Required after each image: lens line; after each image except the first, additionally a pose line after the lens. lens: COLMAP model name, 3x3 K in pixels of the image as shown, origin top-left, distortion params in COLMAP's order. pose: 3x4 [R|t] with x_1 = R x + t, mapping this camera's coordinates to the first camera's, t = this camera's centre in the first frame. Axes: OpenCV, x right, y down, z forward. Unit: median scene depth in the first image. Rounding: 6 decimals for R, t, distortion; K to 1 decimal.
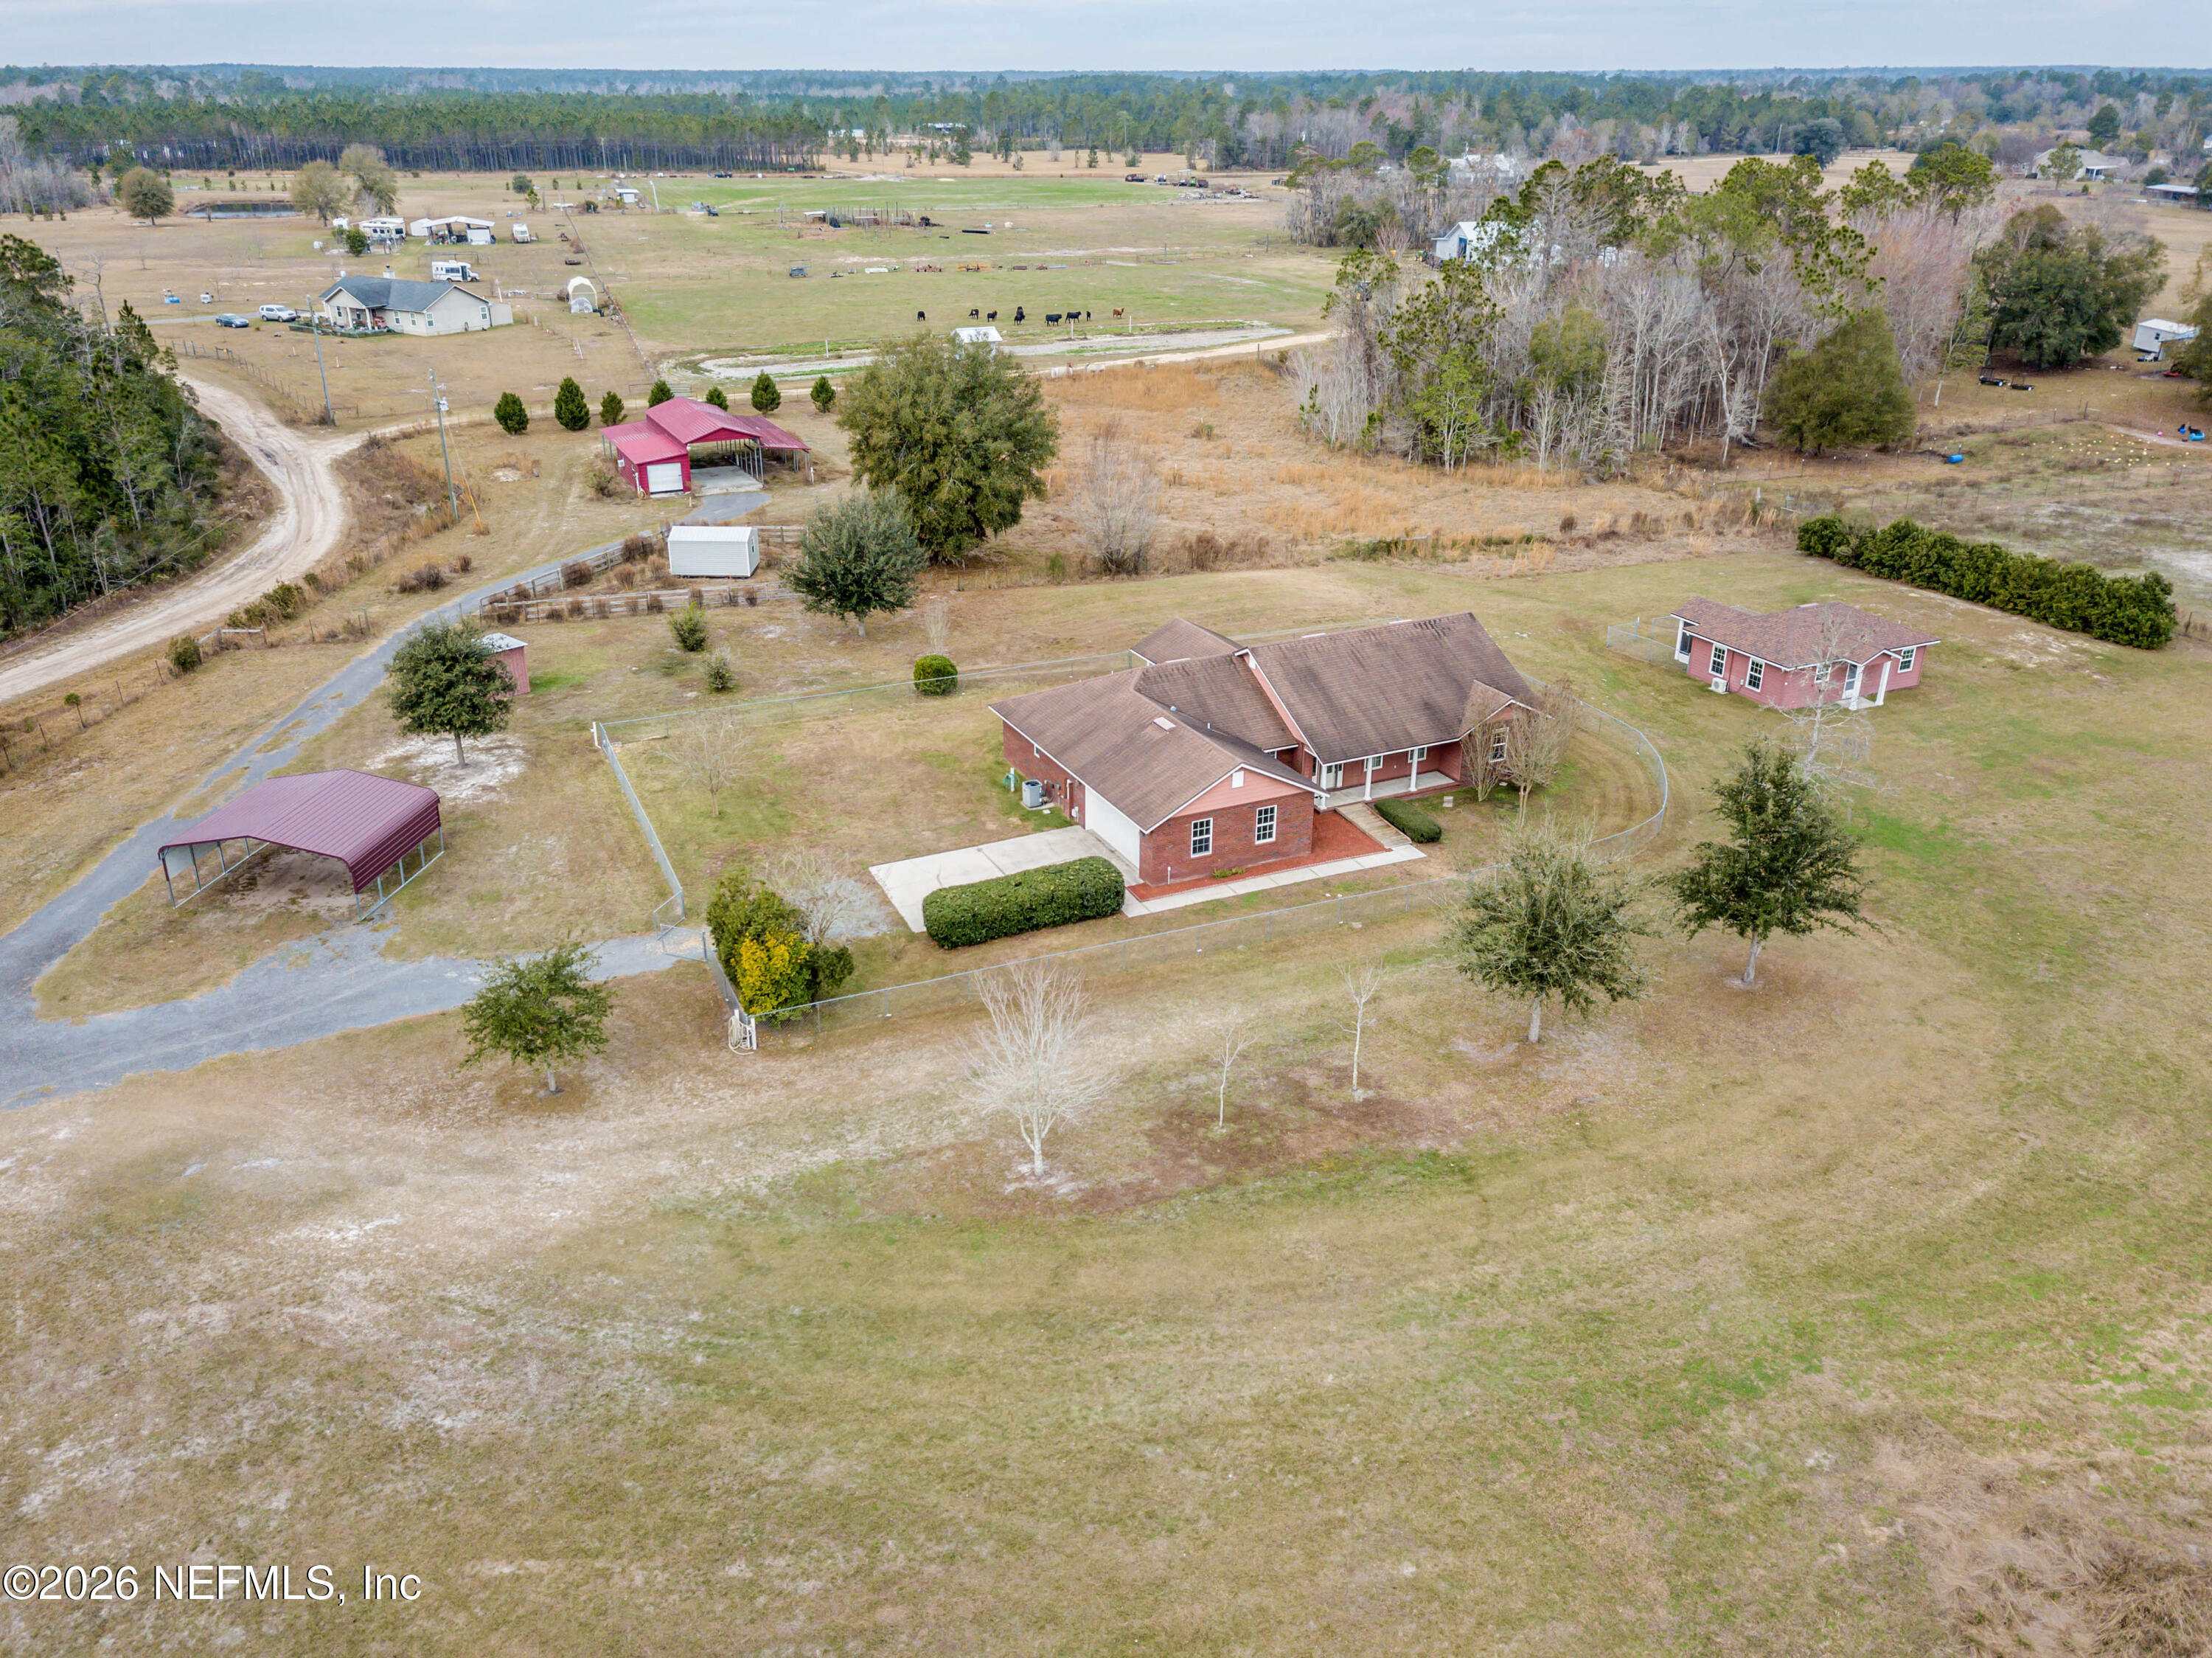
lens RADIAL K [[1682.9, 0, 1106.0], [0, 1682.9, 829.0], [0, 0, 1]] dist [0.034245, -0.001634]
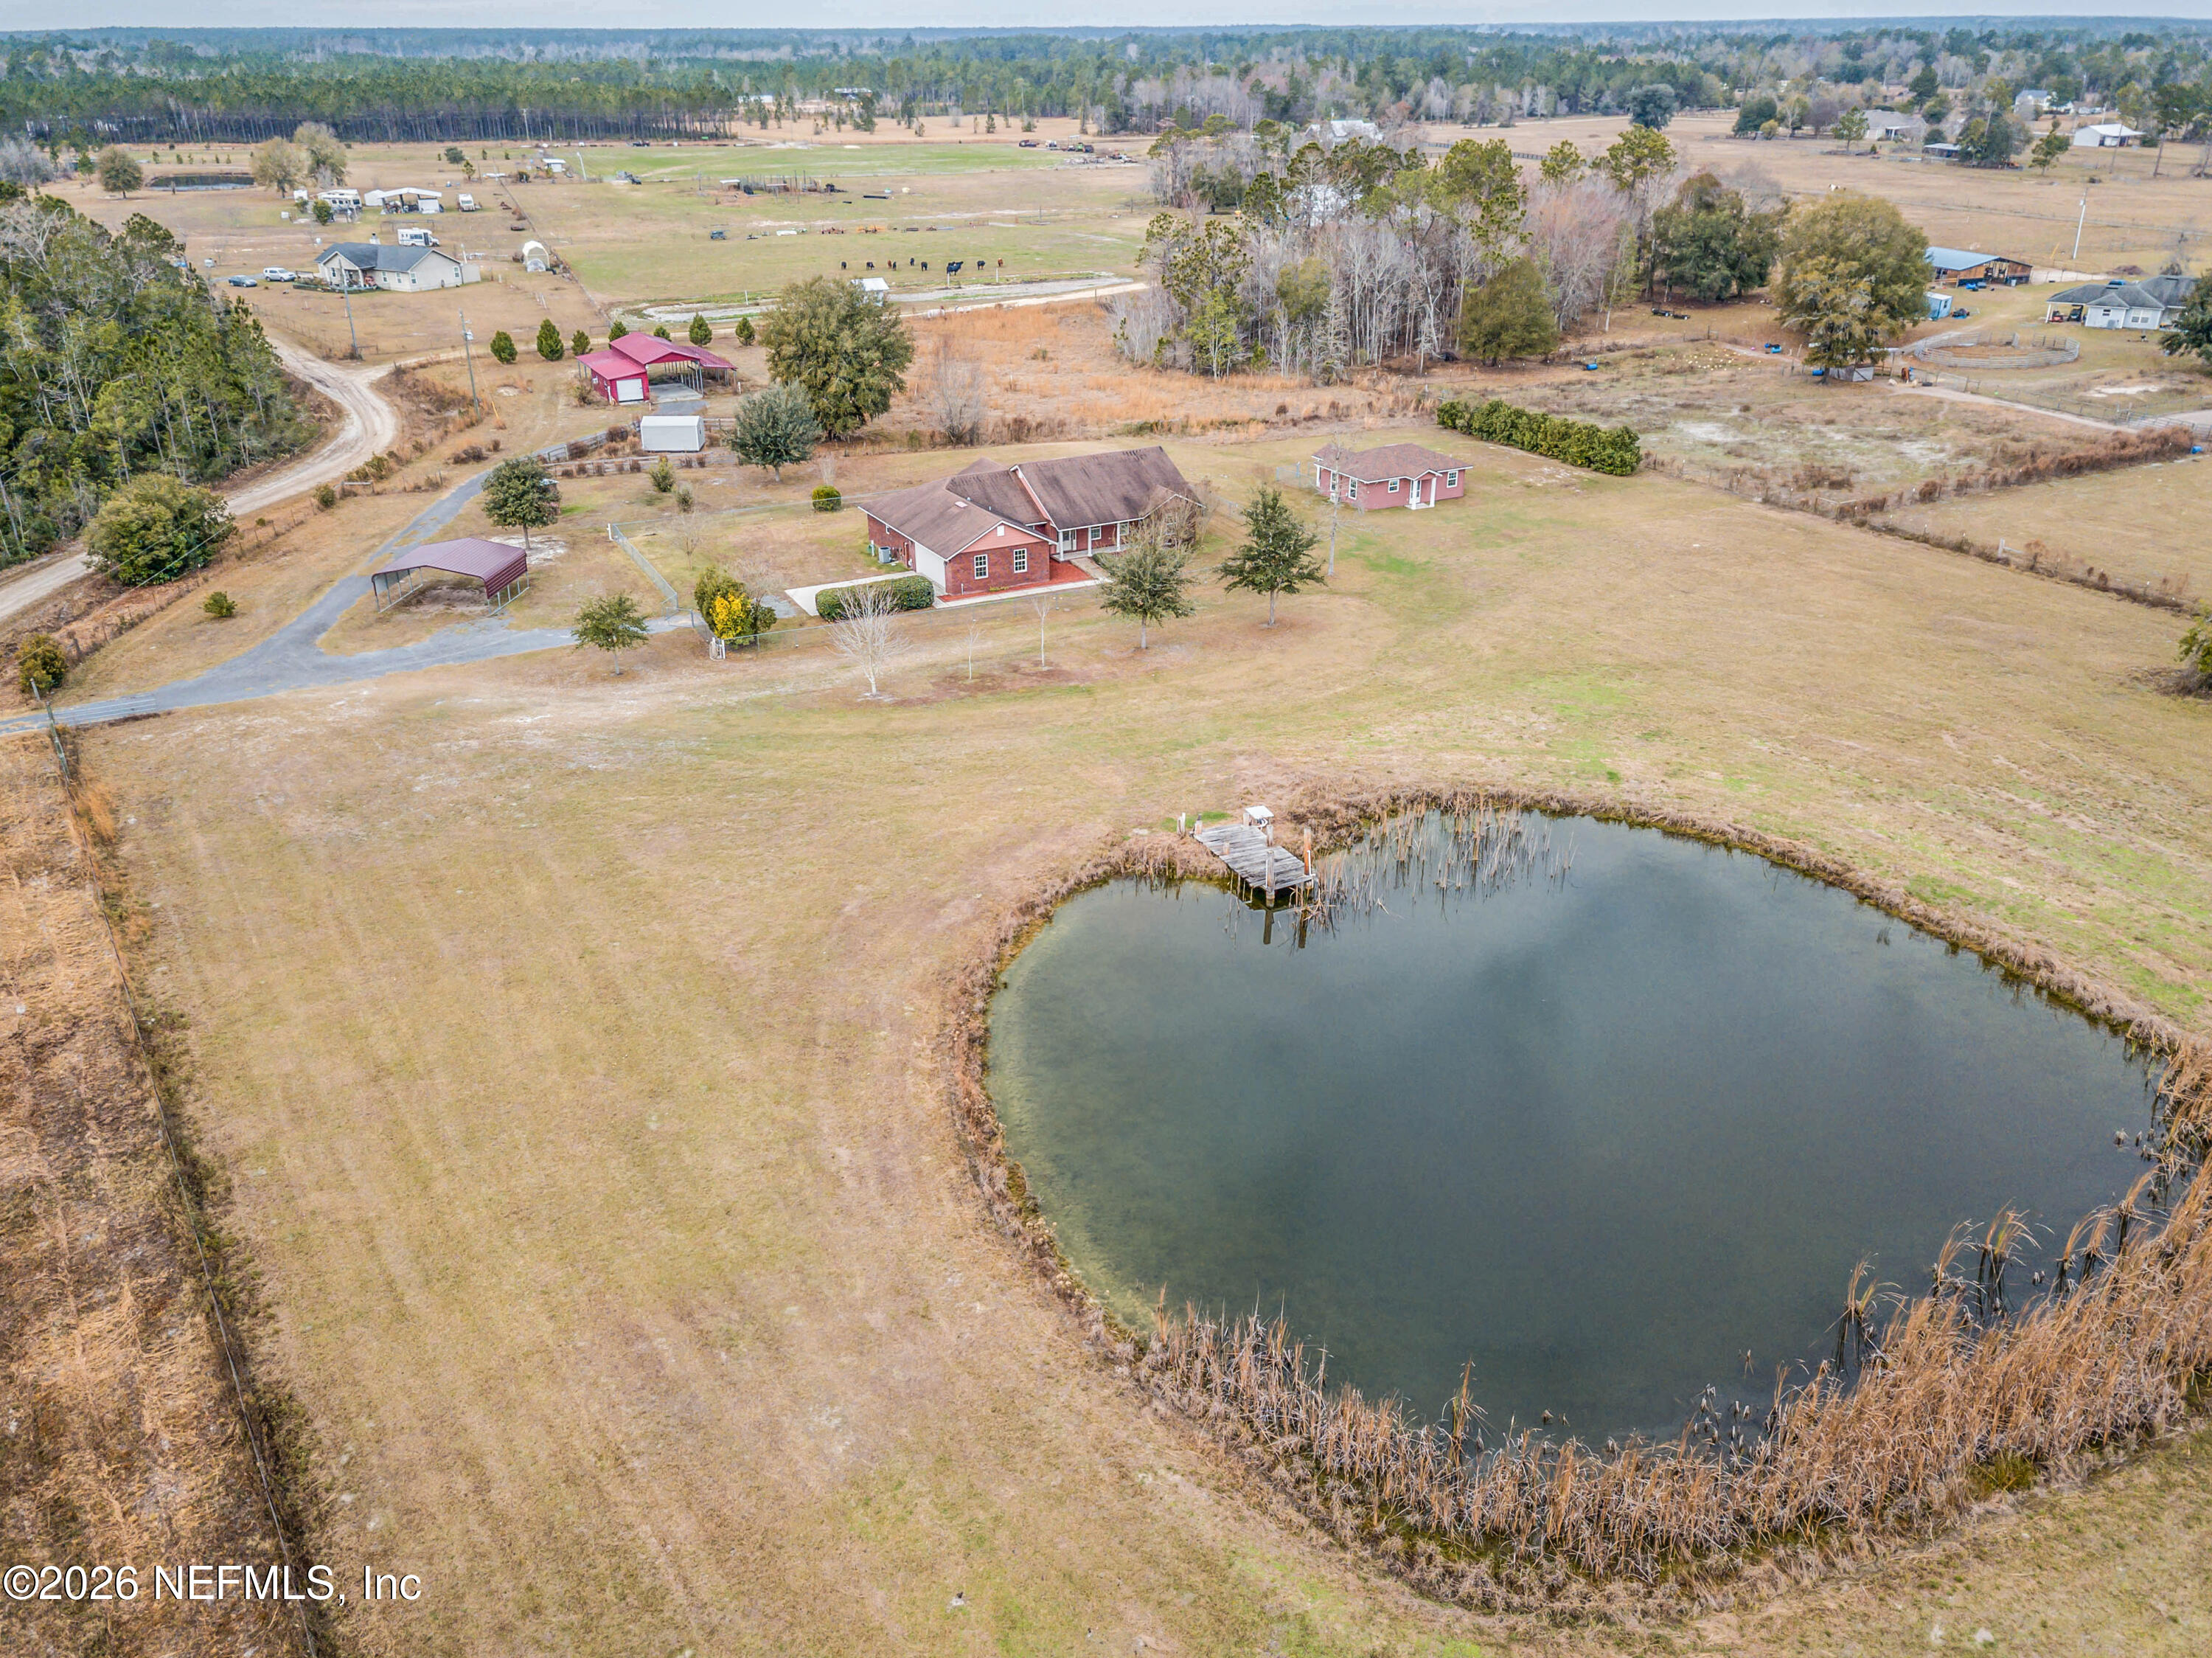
lens RADIAL K [[1682.9, 0, 1106.0], [0, 1682.9, 829.0], [0, 0, 1]] dist [0.034245, -0.001634]
pose [[0.998893, -0.025457, 0.039548, 0.052265], [0.024603, 0.999457, 0.021934, 0.113015], [-0.040085, -0.020937, 0.998977, -0.343739]]
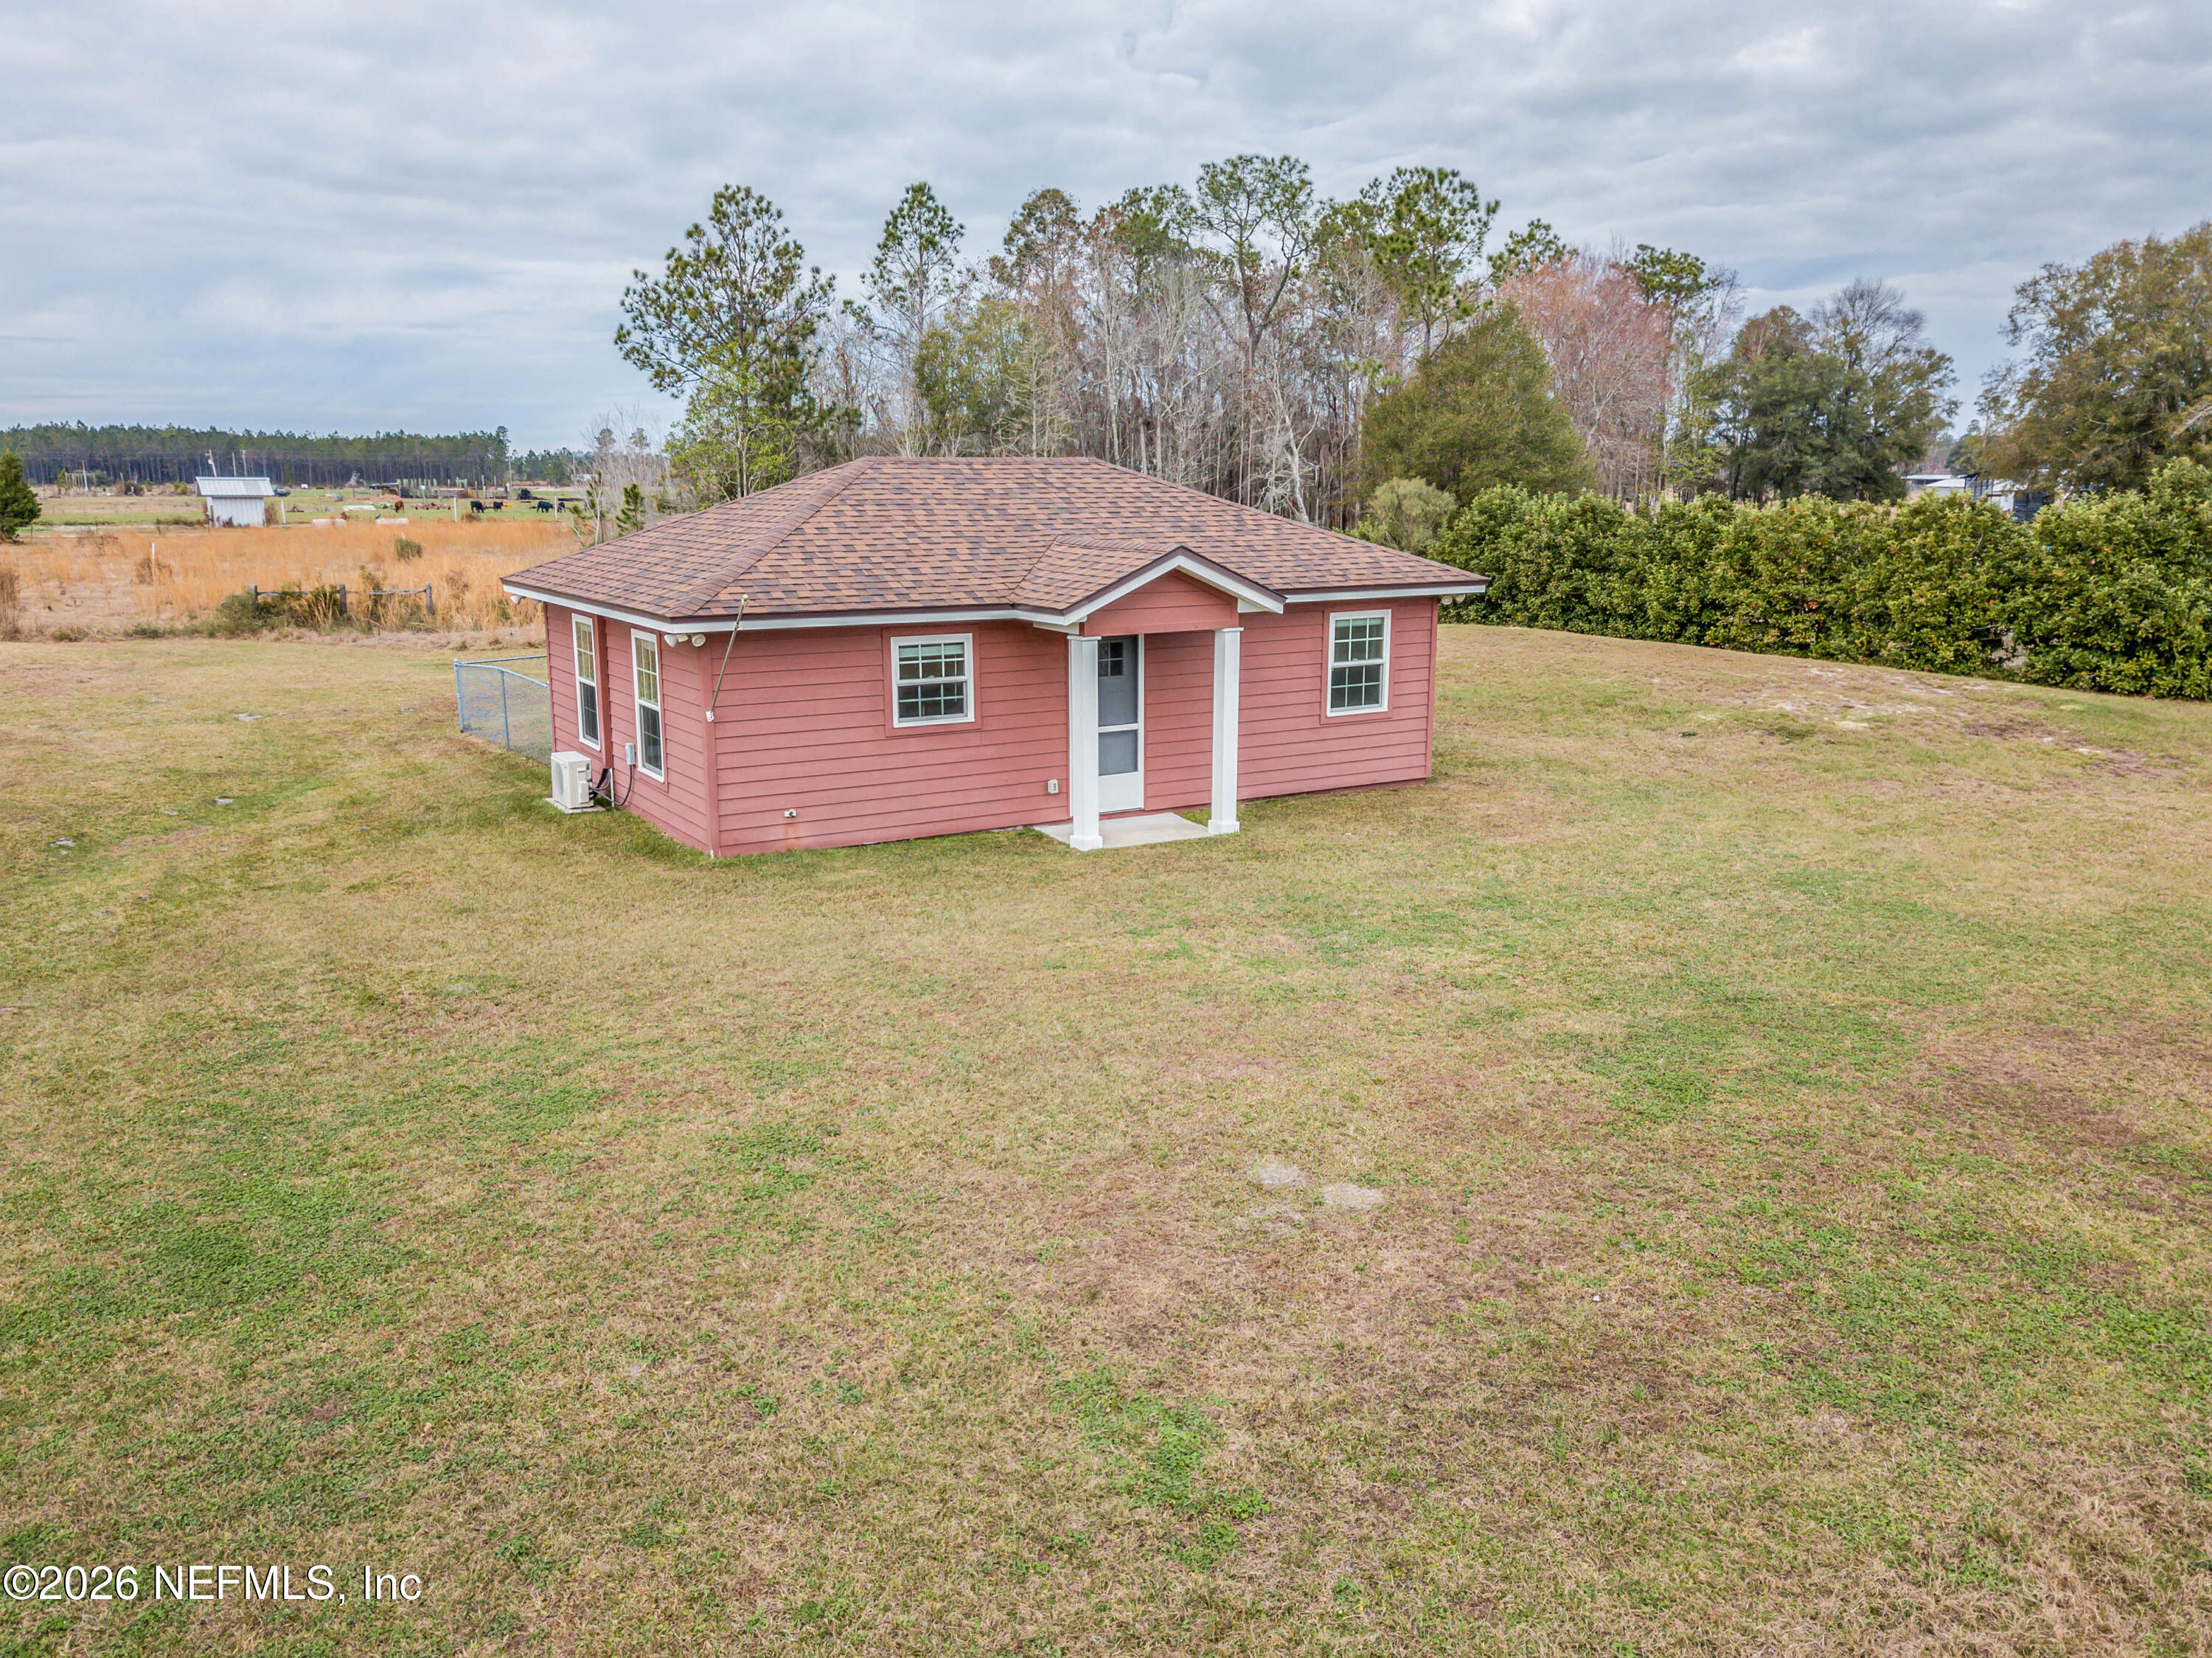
lens RADIAL K [[1682.9, 0, 1106.0], [0, 1682.9, 829.0], [0, 0, 1]] dist [0.034245, -0.001634]
pose [[0.996070, -0.020593, 0.086142, 0.260087], [0.038490, 0.976598, -0.211601, -0.016970], [-0.079768, 0.214085, 0.973553, 0.484891]]
